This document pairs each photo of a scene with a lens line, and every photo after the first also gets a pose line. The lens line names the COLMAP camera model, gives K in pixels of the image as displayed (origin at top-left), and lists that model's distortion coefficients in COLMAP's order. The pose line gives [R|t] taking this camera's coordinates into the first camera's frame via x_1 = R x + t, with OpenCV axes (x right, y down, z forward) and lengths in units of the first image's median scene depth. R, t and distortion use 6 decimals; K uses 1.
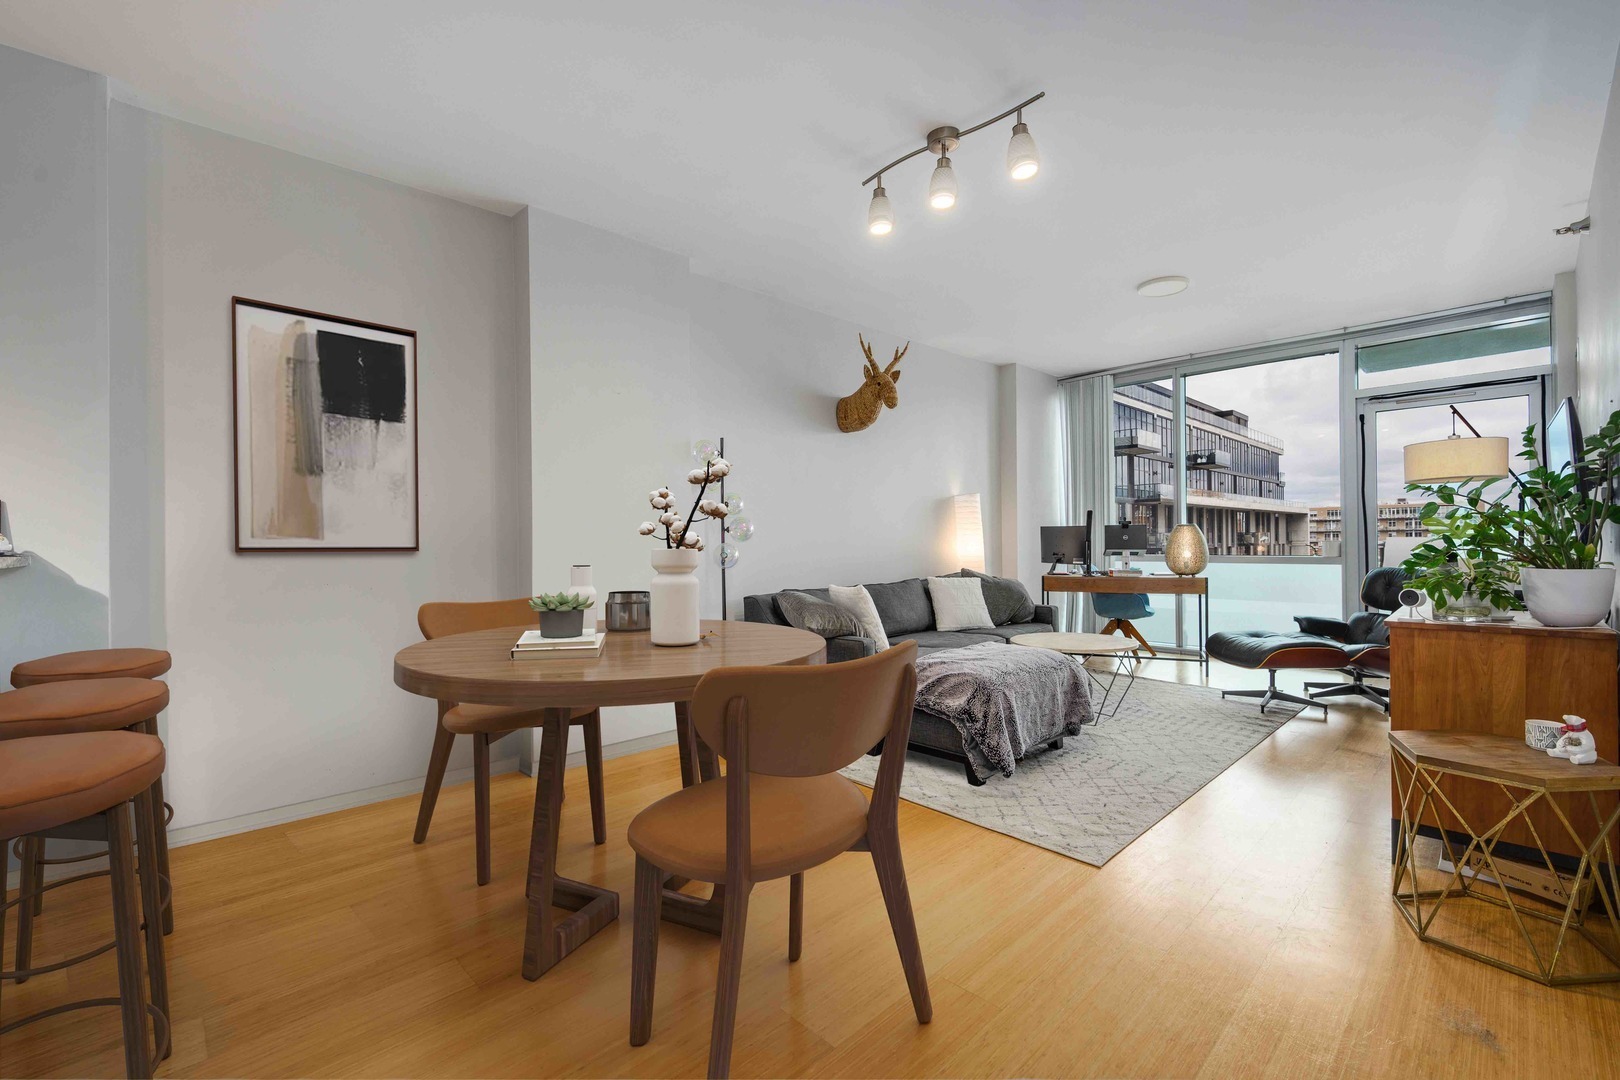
lens RADIAL K [[672.8, 0, 818.6], [0, 672.8, 532.9], [0, 0, 1]] dist [-0.001906, -0.000253]
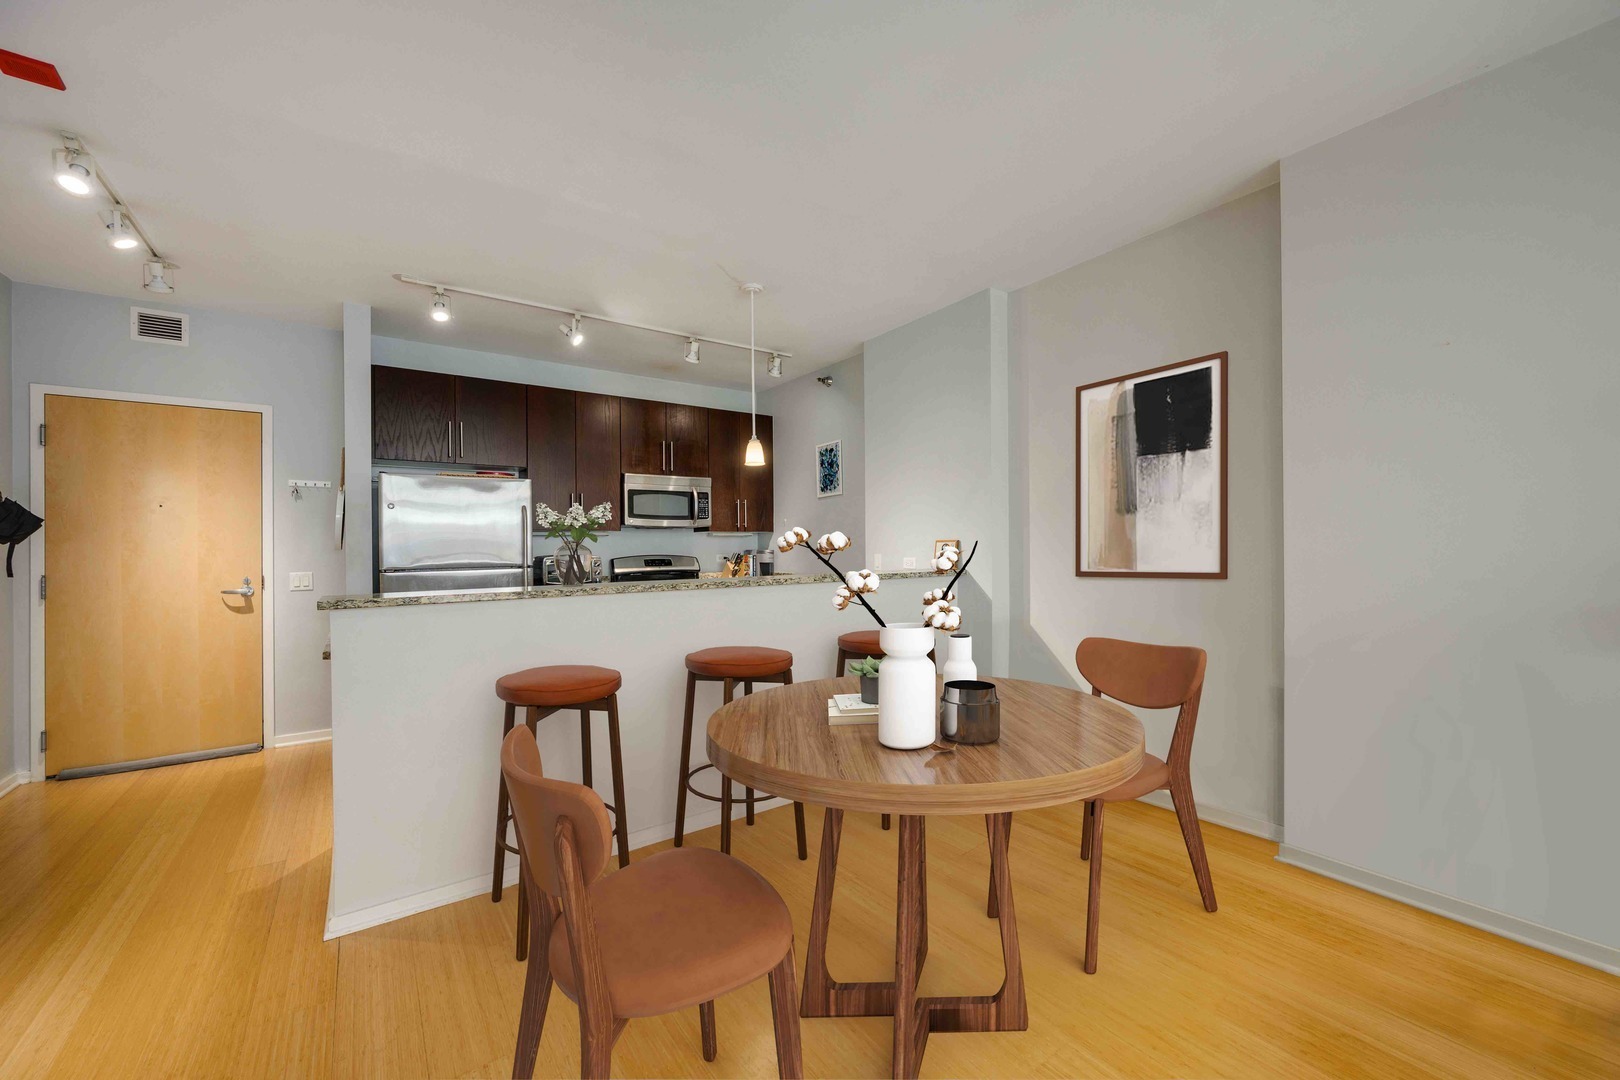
lens RADIAL K [[645.1, 0, 809.3], [0, 645.1, 529.7], [0, 0, 1]] dist [0.000085, 0.000687]
pose [[-0.145620, -0.008351, -0.989305, 0.267473], [0.024426, 0.999629, -0.012034, -0.030499], [0.989039, -0.025917, -0.145362, 0.354876]]
